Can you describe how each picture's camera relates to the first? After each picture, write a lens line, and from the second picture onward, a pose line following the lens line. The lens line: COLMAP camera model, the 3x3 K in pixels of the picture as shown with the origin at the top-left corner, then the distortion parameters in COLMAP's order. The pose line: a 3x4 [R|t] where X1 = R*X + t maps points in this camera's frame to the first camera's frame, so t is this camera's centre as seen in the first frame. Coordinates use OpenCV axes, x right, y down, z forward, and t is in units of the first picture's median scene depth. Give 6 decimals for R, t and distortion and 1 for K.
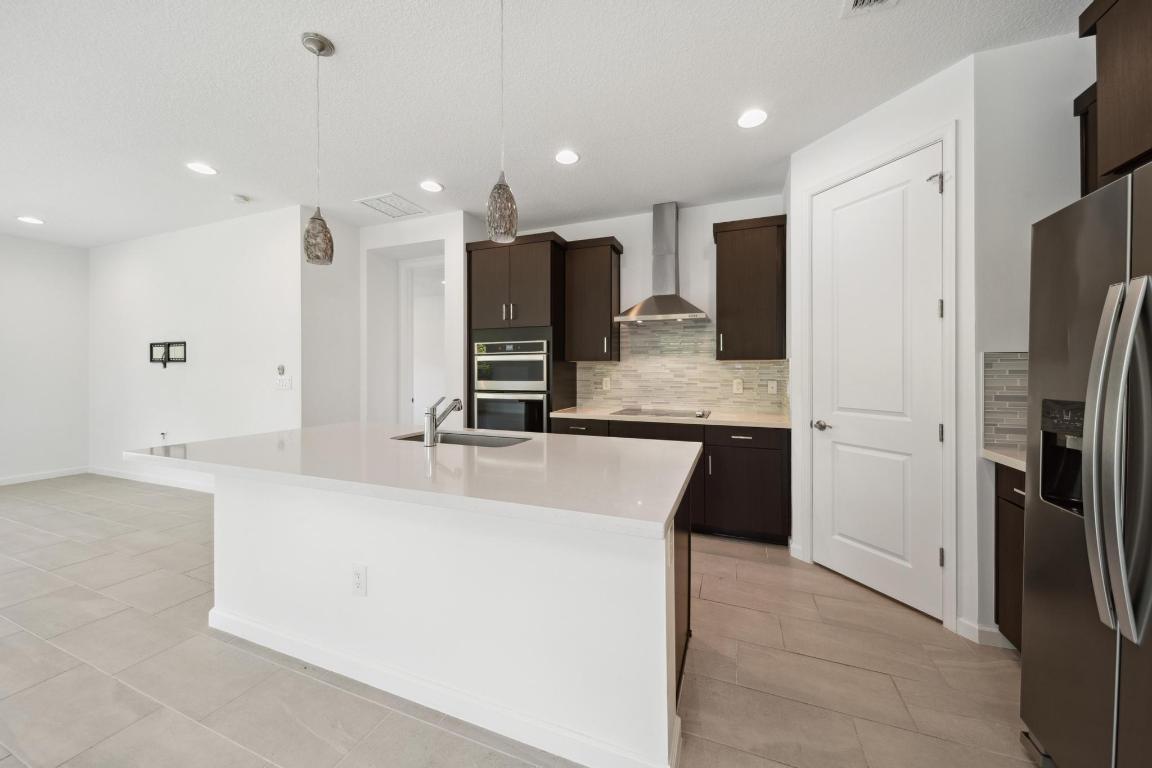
lens RADIAL K [[405.3, 0, 574.6], [0, 405.3, 372.1], [0, 0, 1]] dist [0.004377, -0.001664]
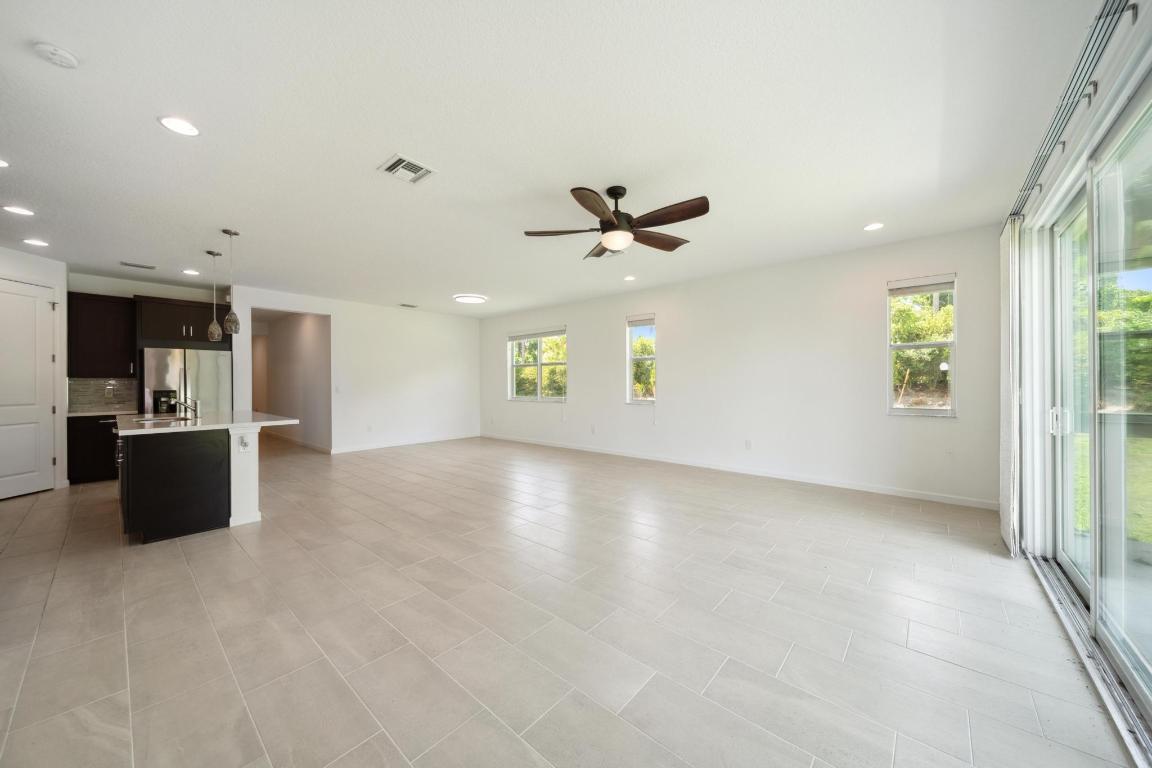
lens RADIAL K [[405.3, 0, 580.8], [0, 405.3, 382.3], [0, 0, 1]] dist [0.004377, -0.001664]
pose [[-0.940669, 0.002511, 0.339315, -1.585158], [0.004209, 0.999982, 0.004268, -0.006090], [-0.339299, 0.005443, -0.940663, 1.223651]]
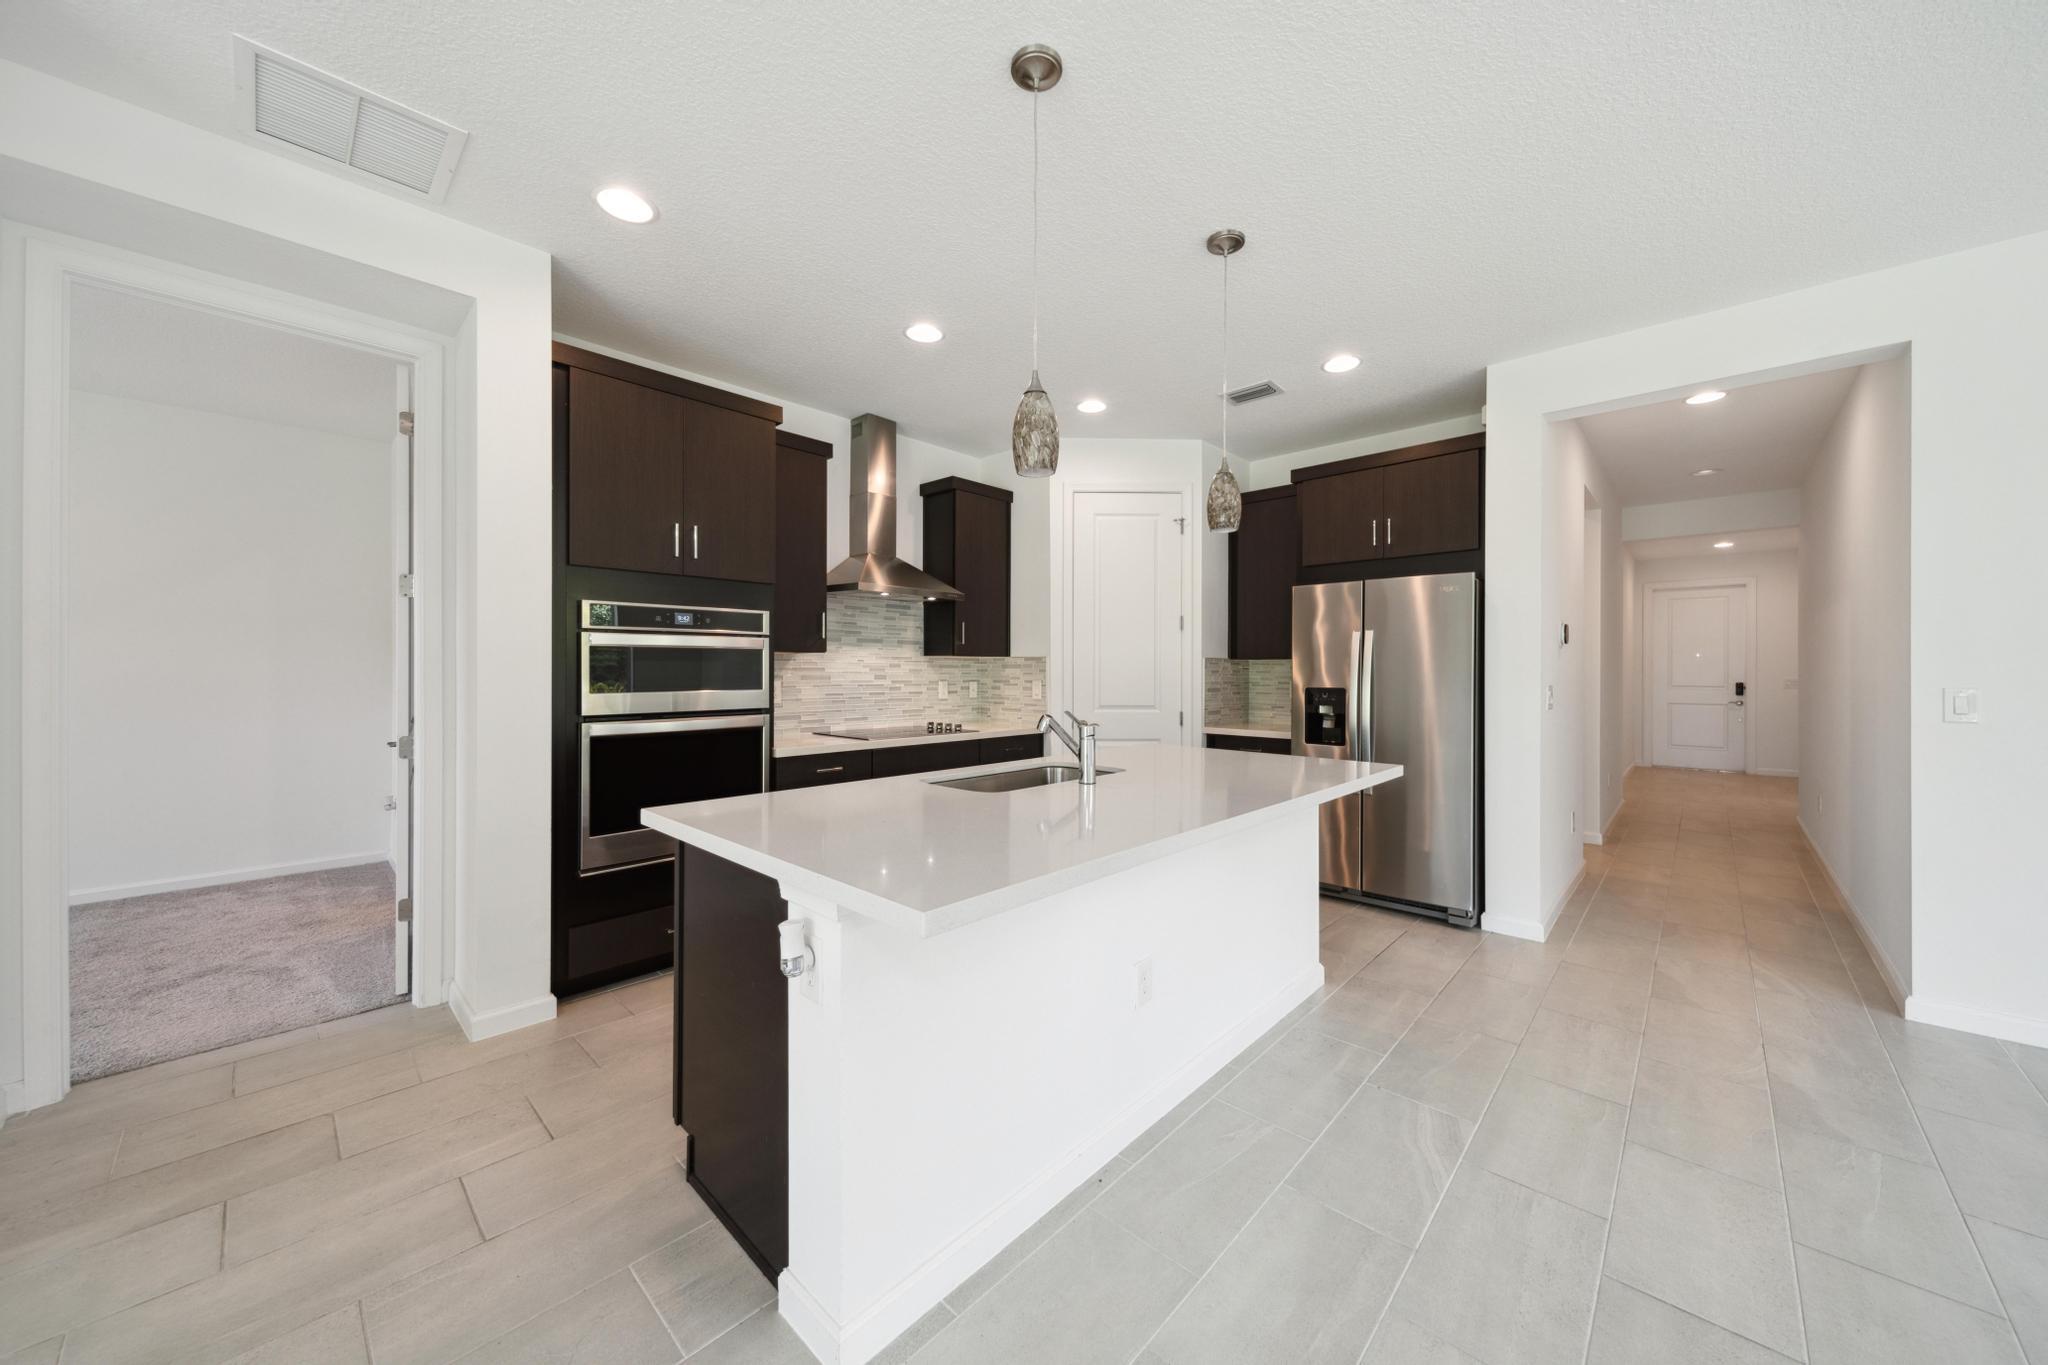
lens RADIAL K [[720.5, 0, 1029.8], [0, 720.5, 670.9], [0, 0, 1]] dist [0.004377, -0.001664]
pose [[0.371371, -0.001595, 0.928483, -0.776456], [-0.001476, 0.999996, 0.002308, -0.003992], [-0.928483, -0.002227, 0.371367, 0.331515]]
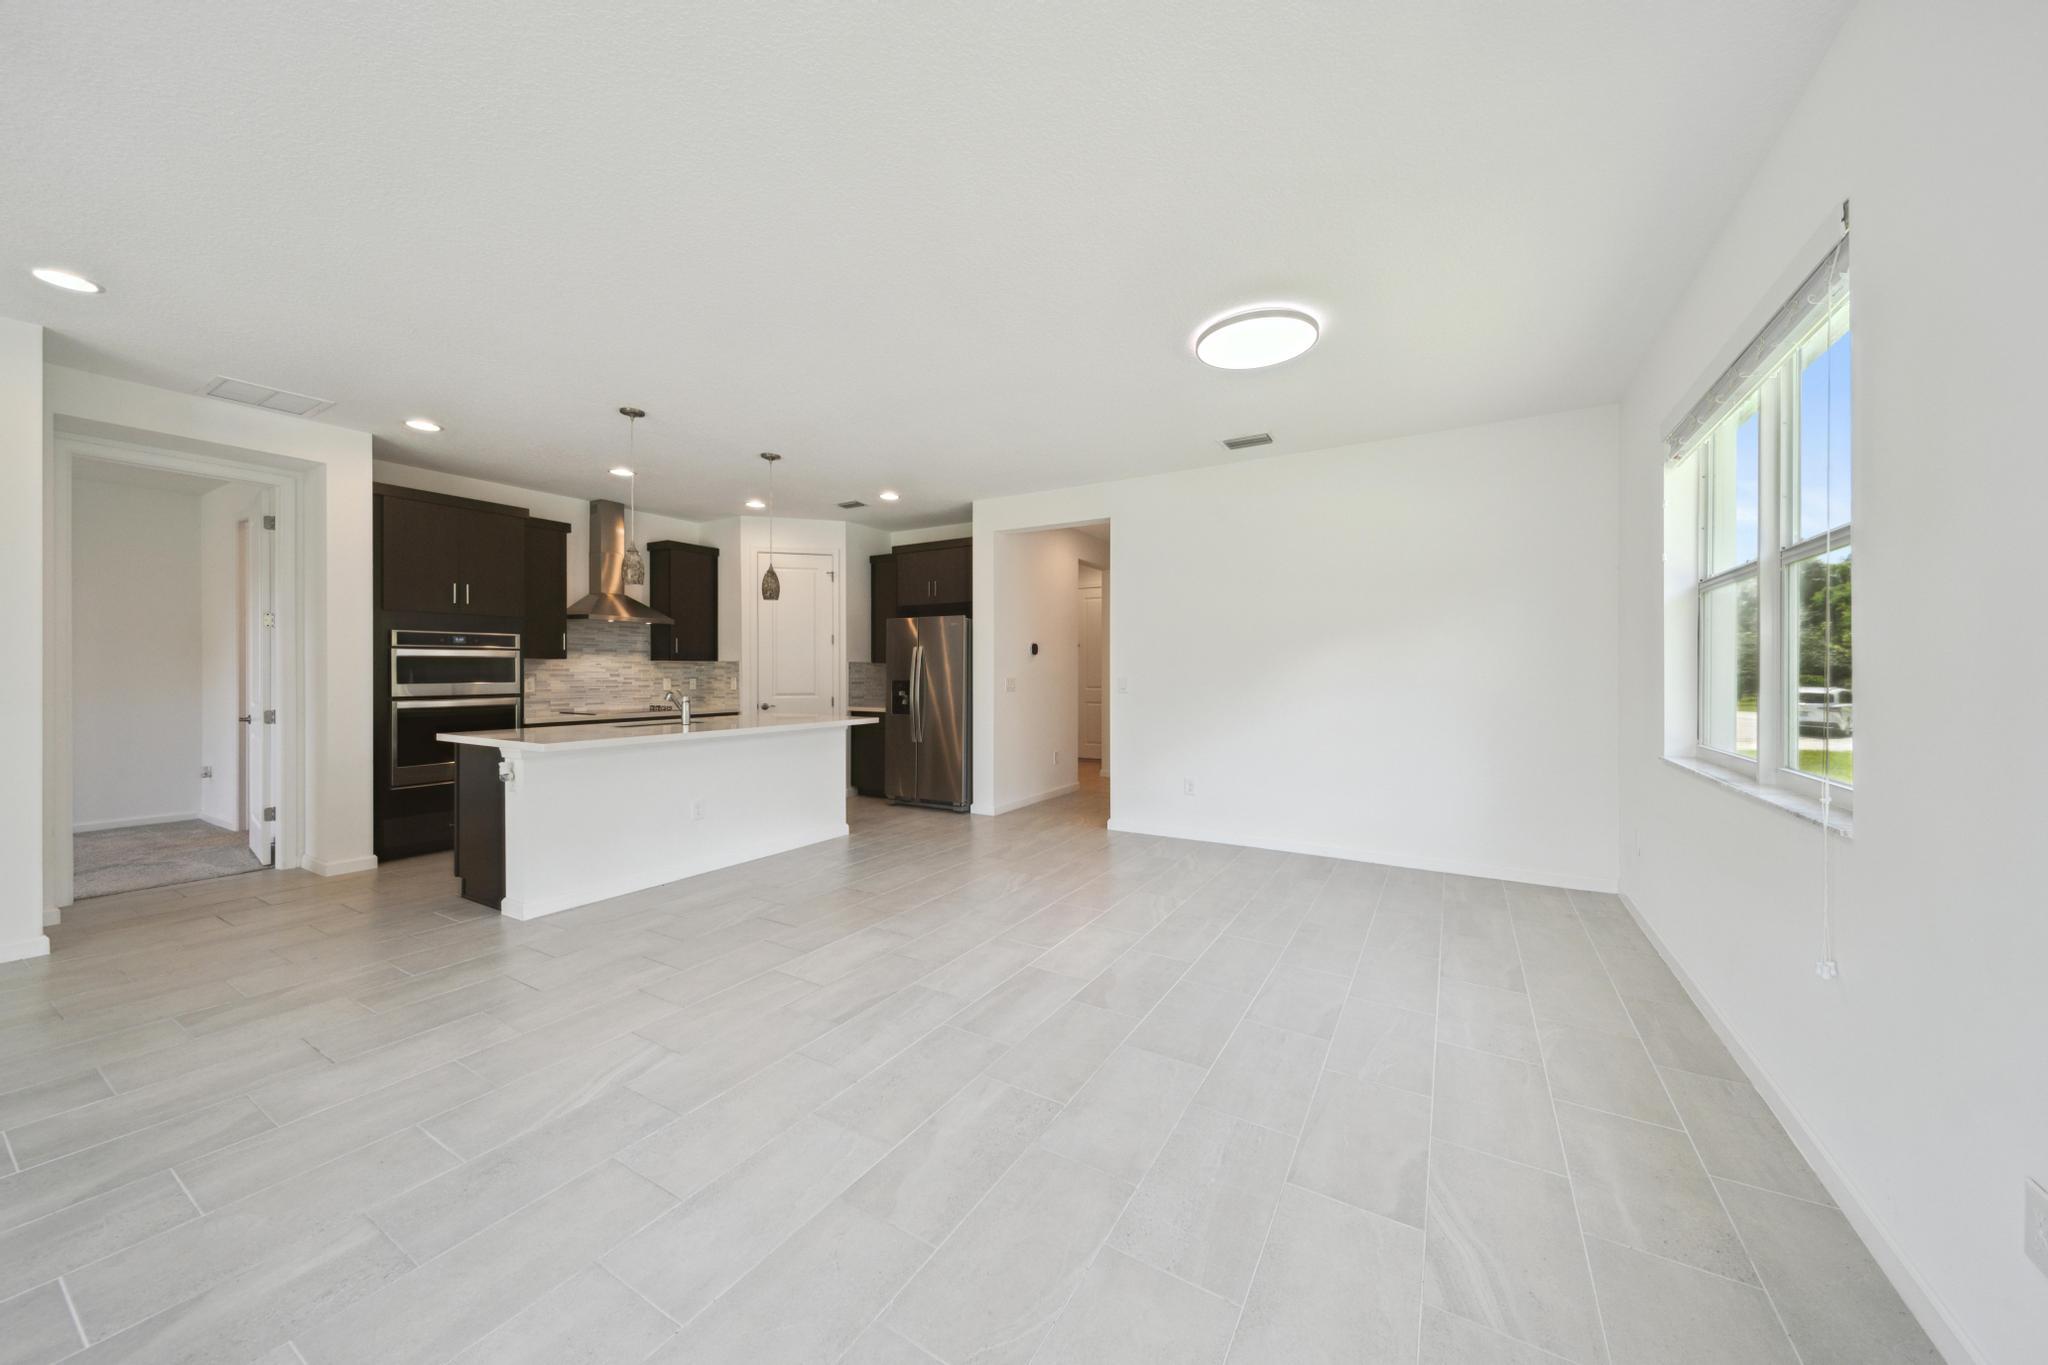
lens RADIAL K [[720.5, 0, 1035.5], [0, 720.5, 672.9], [0, 0, 1]] dist [0.004377, -0.001664]
pose [[0.157038, -0.003613, 0.987586, -1.348196], [0.001626, 0.999993, 0.003400, -0.000660], [-0.987591, 0.001072, 0.157043, -0.298661]]
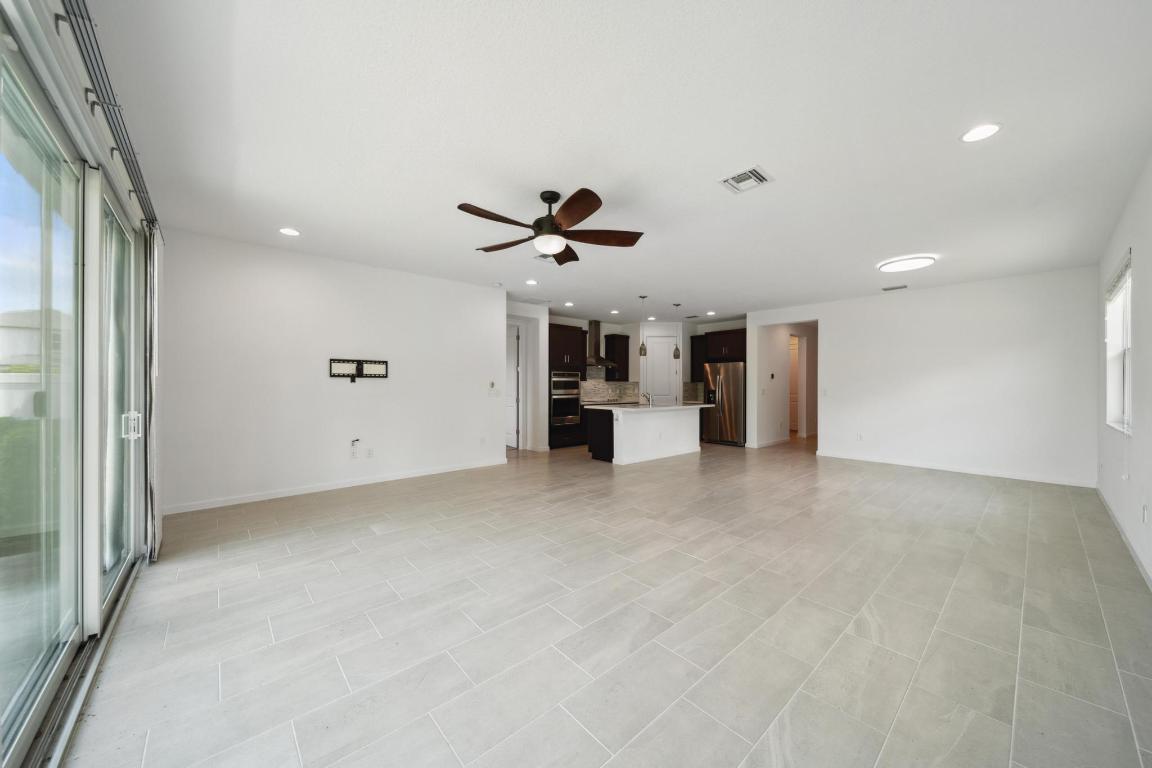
lens RADIAL K [[405.3, 0, 578.5], [0, 405.3, 387.2], [0, 0, 1]] dist [0.004377, -0.001664]
pose [[0.456095, -0.004762, 0.889919, -2.118252], [-0.001719, 0.999979, 0.006231, -0.006287], [-0.889930, -0.004372, 0.456077, -0.077497]]
